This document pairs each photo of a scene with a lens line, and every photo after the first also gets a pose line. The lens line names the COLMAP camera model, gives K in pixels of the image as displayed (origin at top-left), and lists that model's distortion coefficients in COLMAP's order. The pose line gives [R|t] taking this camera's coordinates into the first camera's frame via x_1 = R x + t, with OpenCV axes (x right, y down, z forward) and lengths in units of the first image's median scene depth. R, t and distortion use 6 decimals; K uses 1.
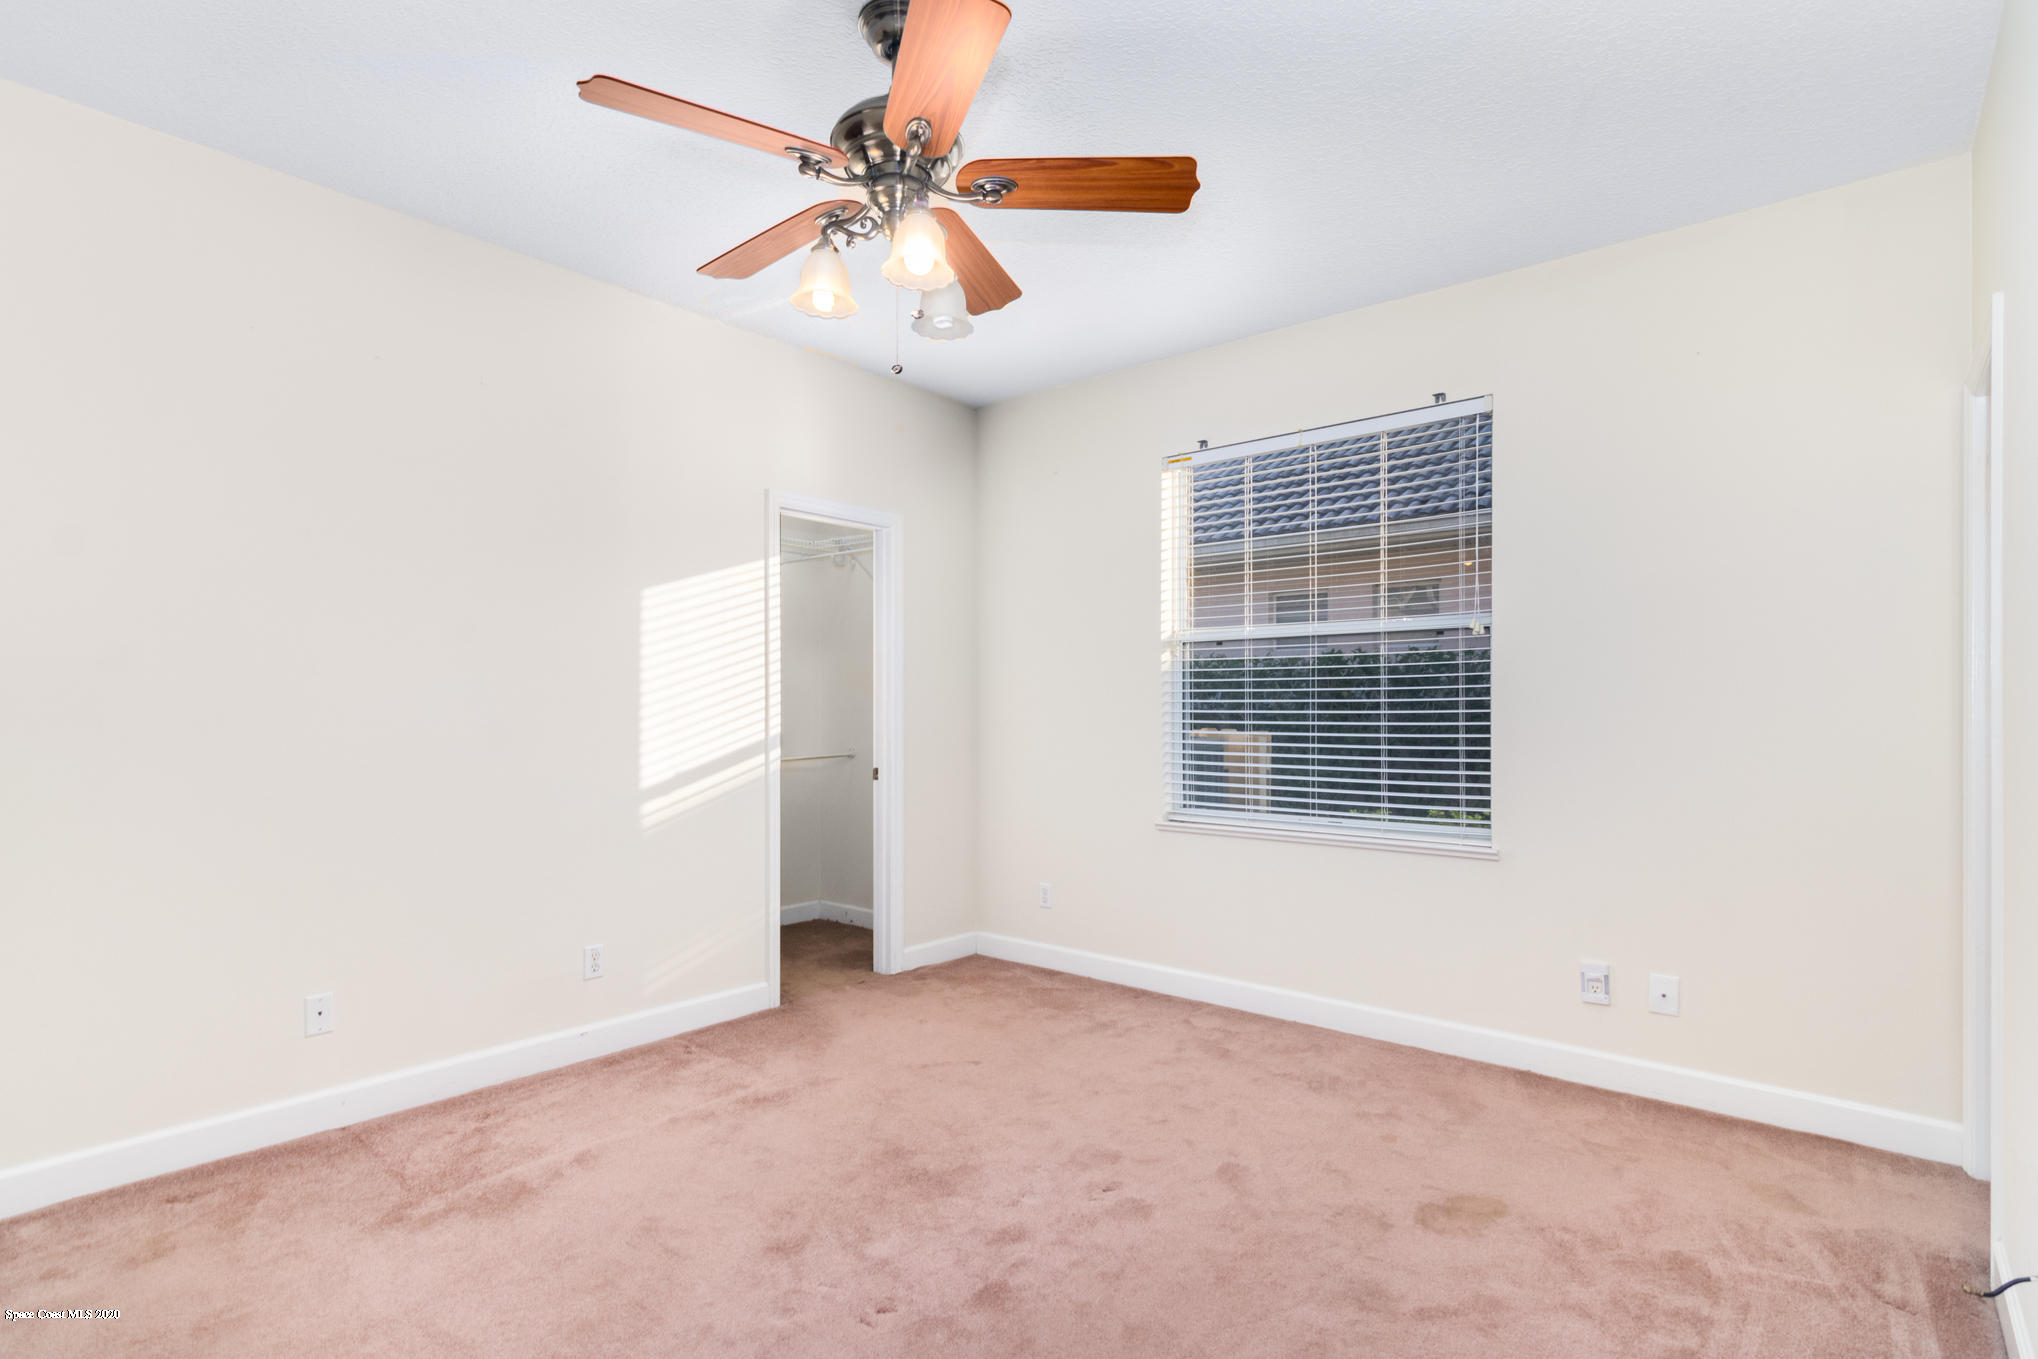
lens RADIAL K [[1010.5, 0, 1005.9], [0, 1010.5, 692.1], [0, 0, 1]] dist [-0.001250, 0.001611]
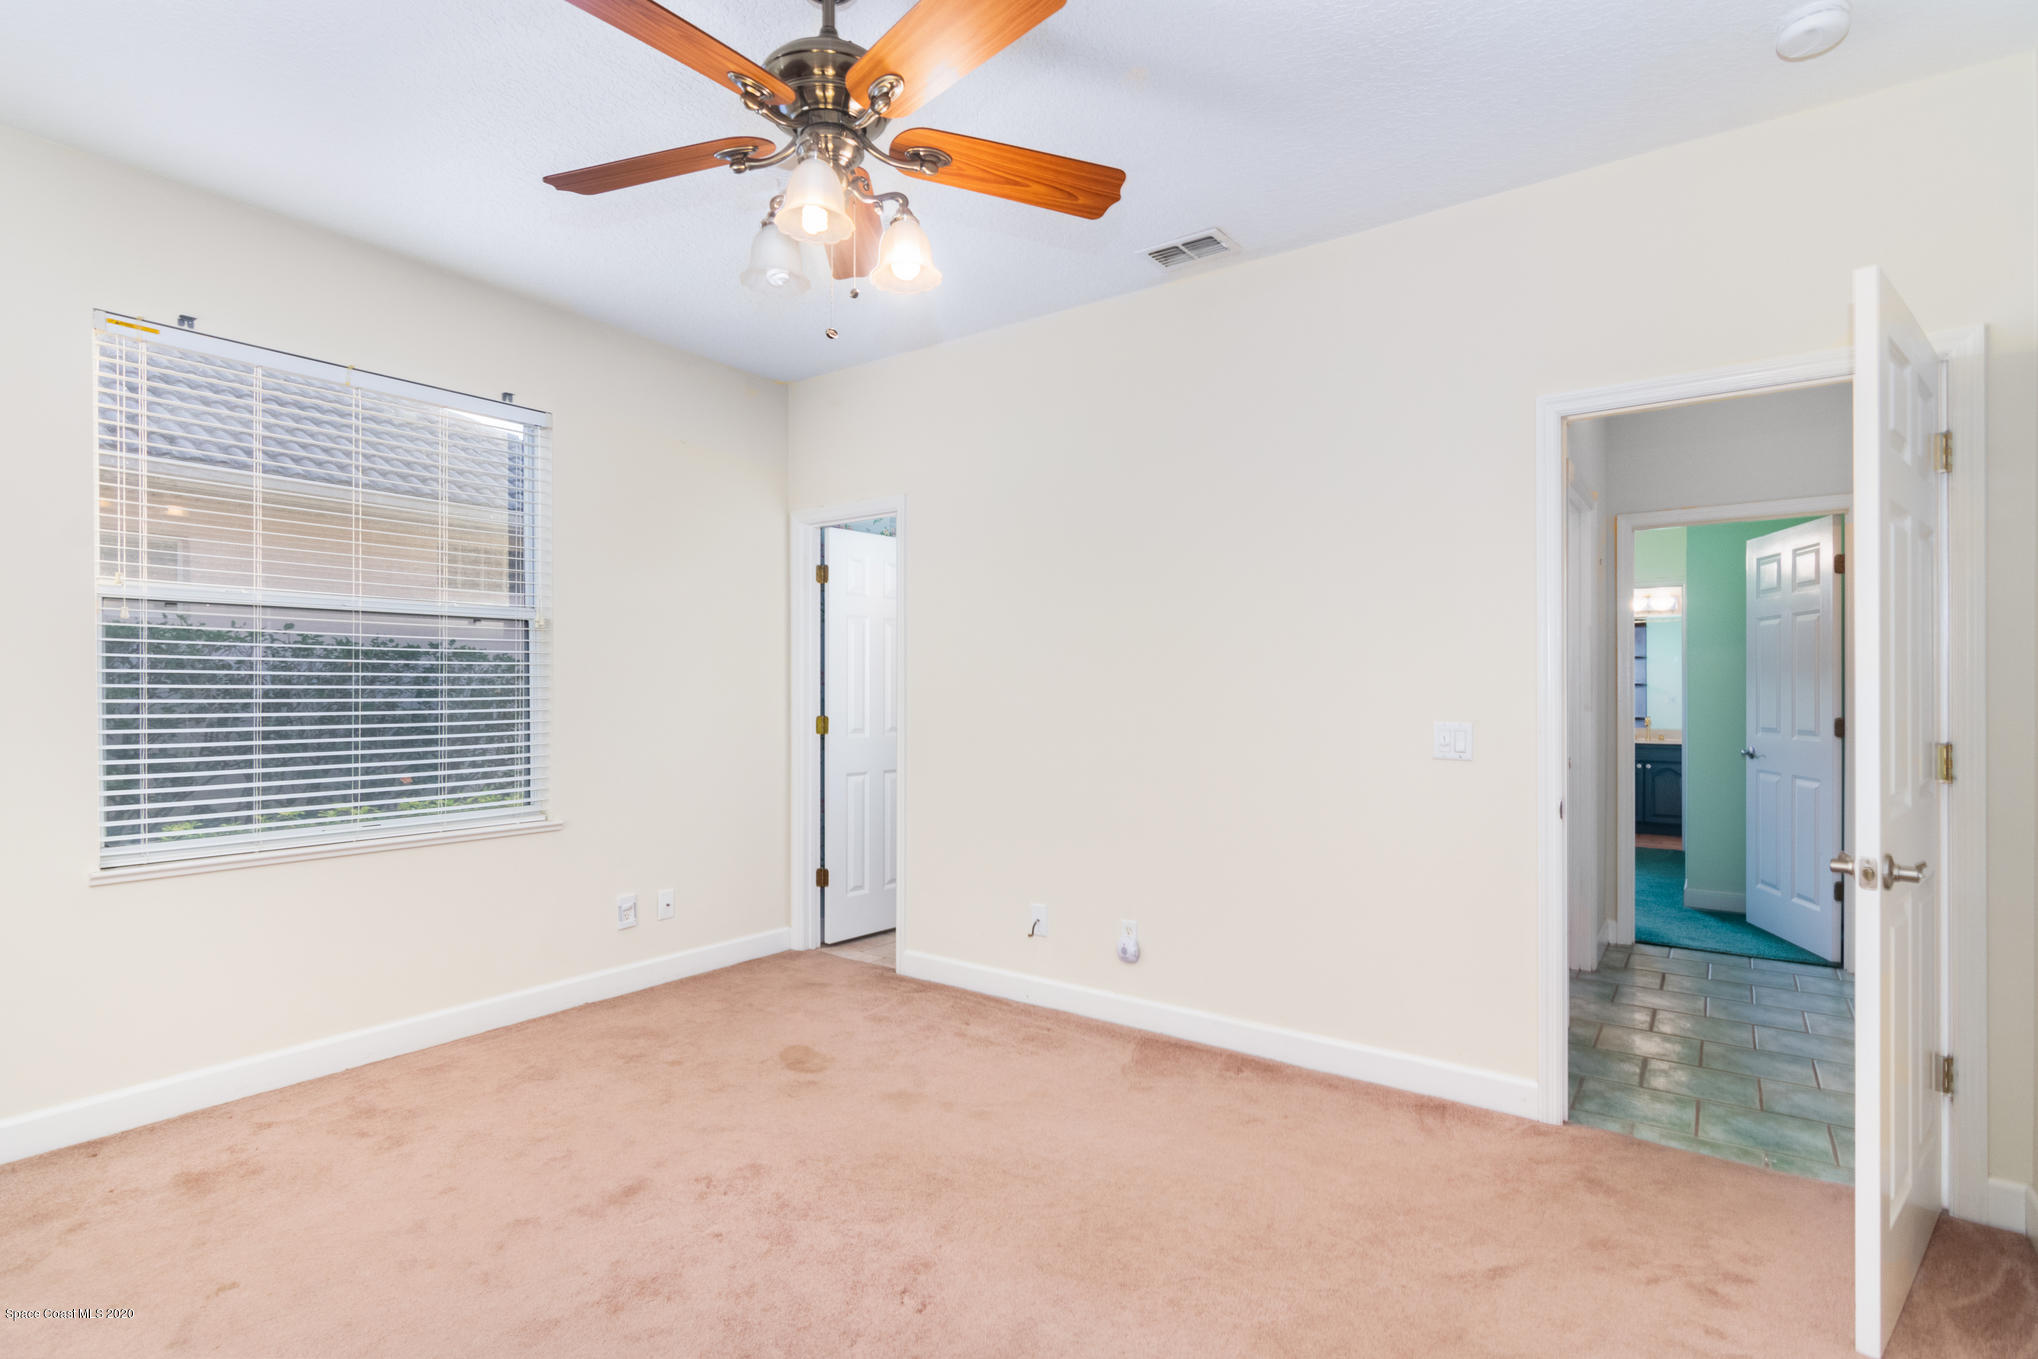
lens RADIAL K [[988.8, 0, 1019.0], [0, 988.8, 679.5], [0, 0, 1]] dist [0.000771, 0.000159]
pose [[-0.080934, 0.012190, 0.996645, -0.590324], [-0.011589, 0.999846, -0.013170, 0.006992], [-0.996652, -0.012616, -0.080780, 0.522485]]
